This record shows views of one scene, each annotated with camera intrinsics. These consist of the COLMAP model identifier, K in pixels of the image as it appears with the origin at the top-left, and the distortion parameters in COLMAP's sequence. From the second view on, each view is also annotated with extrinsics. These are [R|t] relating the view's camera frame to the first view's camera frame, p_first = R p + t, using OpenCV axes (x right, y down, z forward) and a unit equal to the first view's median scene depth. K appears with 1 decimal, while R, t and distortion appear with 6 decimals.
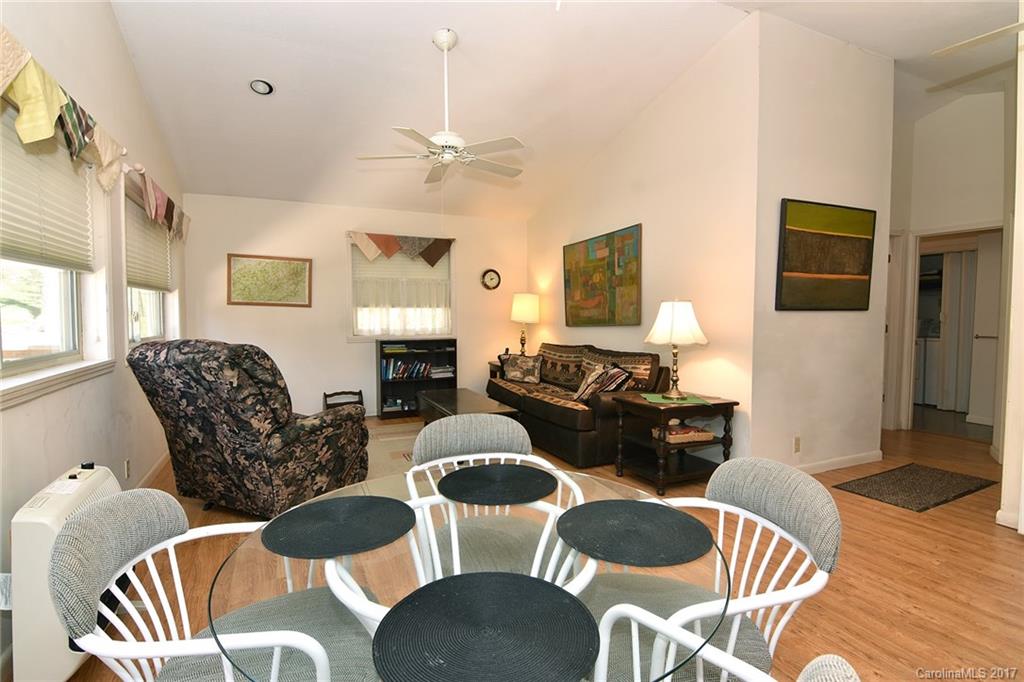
lens RADIAL K [[507.0, 0, 511.3], [0, 507.0, 341.9], [0, 0, 1]] dist [-0.014474, -0.000801]
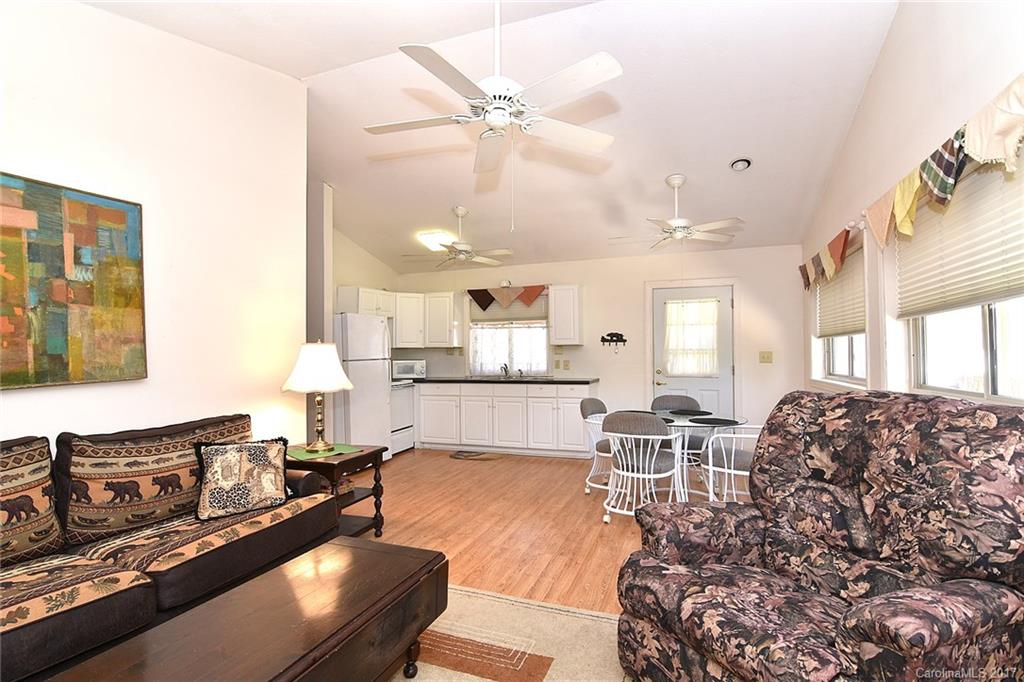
lens RADIAL K [[507.0, 0, 514.1], [0, 507.0, 342.7], [0, 0, 1]] dist [-0.014474, -0.000801]
pose [[-0.716250, 0.015550, 0.697670, -0.444501], [0.037511, 0.999164, 0.016241, -0.066853], [-0.696834, 0.037803, -0.716235, 1.099669]]
